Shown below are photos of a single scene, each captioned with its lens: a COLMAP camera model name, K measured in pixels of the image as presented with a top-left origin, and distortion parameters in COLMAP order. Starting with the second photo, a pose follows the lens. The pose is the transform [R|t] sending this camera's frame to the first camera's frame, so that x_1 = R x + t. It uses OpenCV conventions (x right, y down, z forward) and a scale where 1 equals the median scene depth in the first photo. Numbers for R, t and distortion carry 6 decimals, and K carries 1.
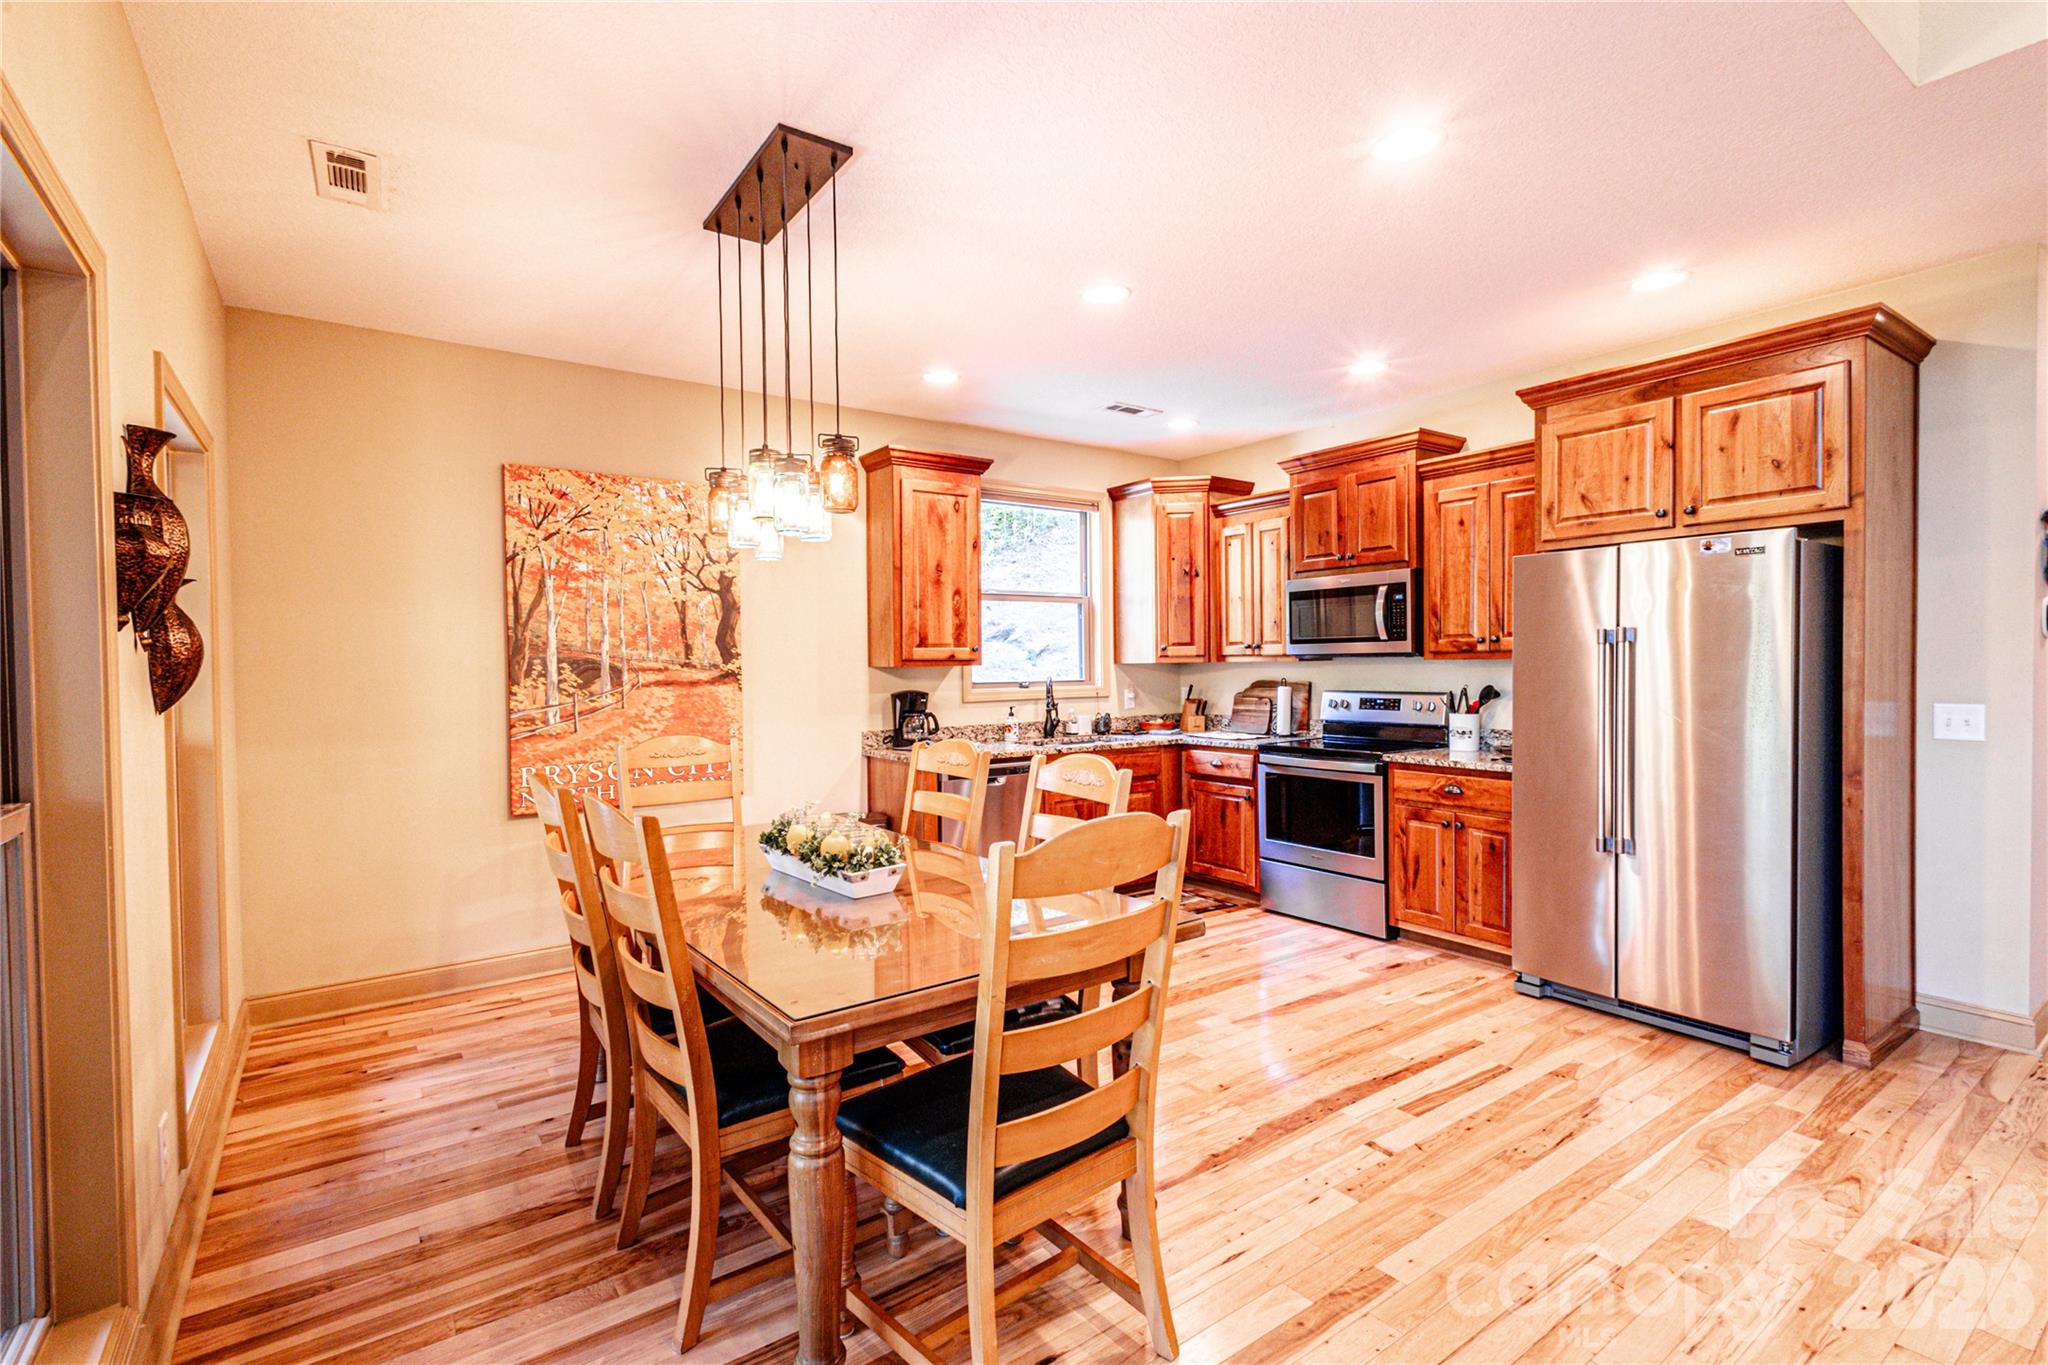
lens RADIAL K [[938.4, 0, 1021.7], [0, 938.4, 682.8], [0, 0, 1]] dist [0.011568, -0.003561]
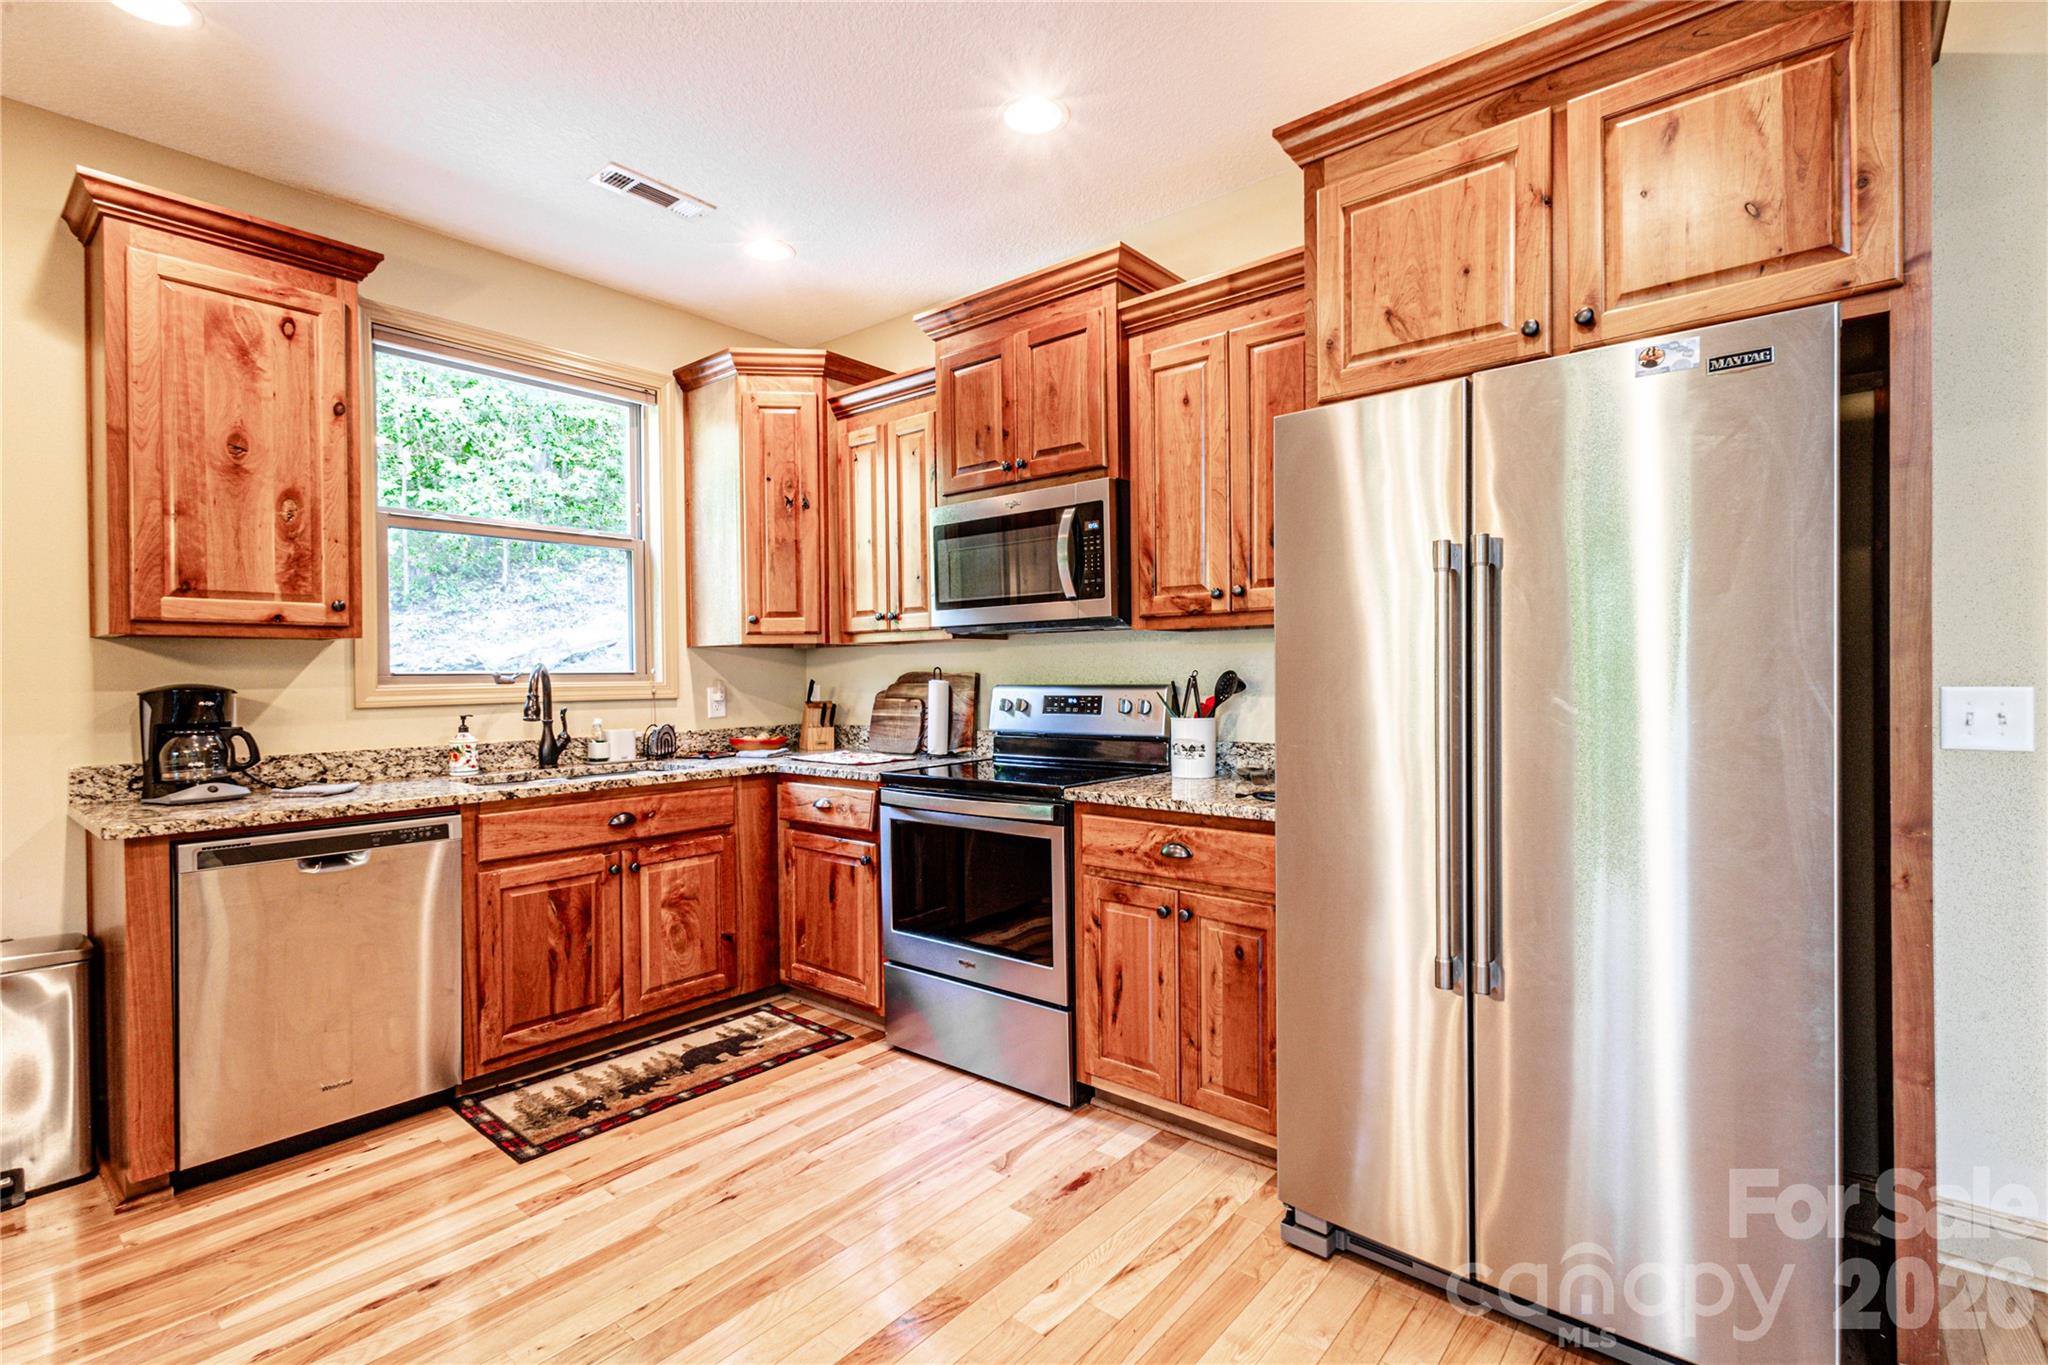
lens RADIAL K [[938.4, 0, 1021.6], [0, 938.4, 680.1], [0, 0, 1]] dist [0.011568, -0.003561]
pose [[0.967262, -0.000599, 0.253780, 0.212110], [0.004915, 0.999854, -0.016373, 0.018501], [-0.253733, 0.017085, 0.967123, 0.445949]]
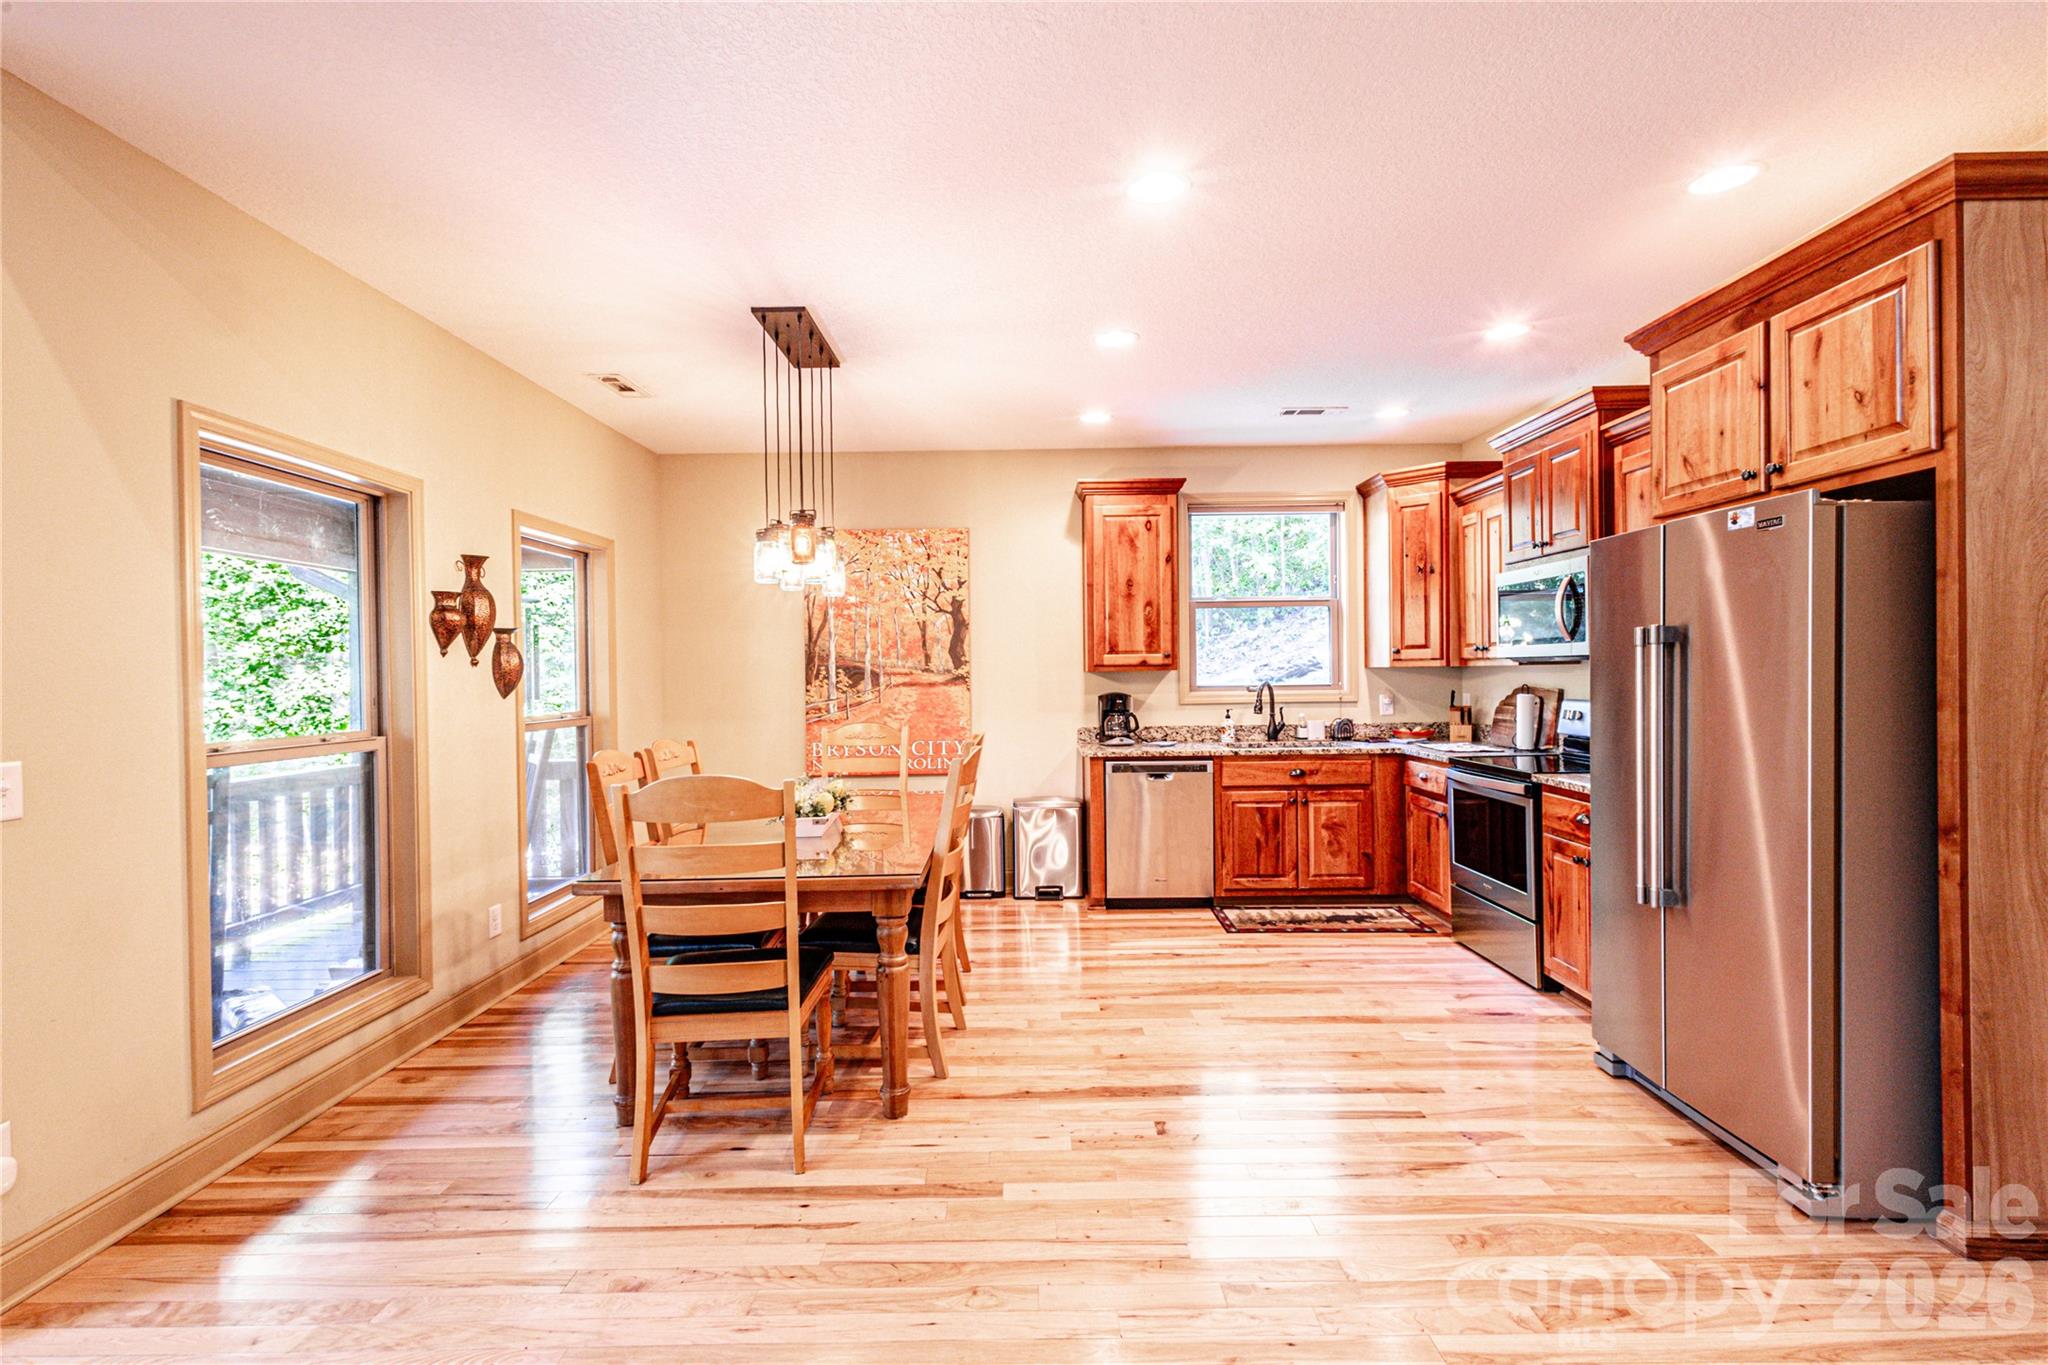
lens RADIAL K [[938.4, 0, 1025.6], [0, 938.4, 682.5], [0, 0, 1]] dist [0.011568, -0.003561]
pose [[0.814294, 0.007805, -0.580401, 0.507761], [-0.008248, 0.999964, 0.001876, -0.005626], [0.580395, 0.003260, 0.814329, 0.025436]]
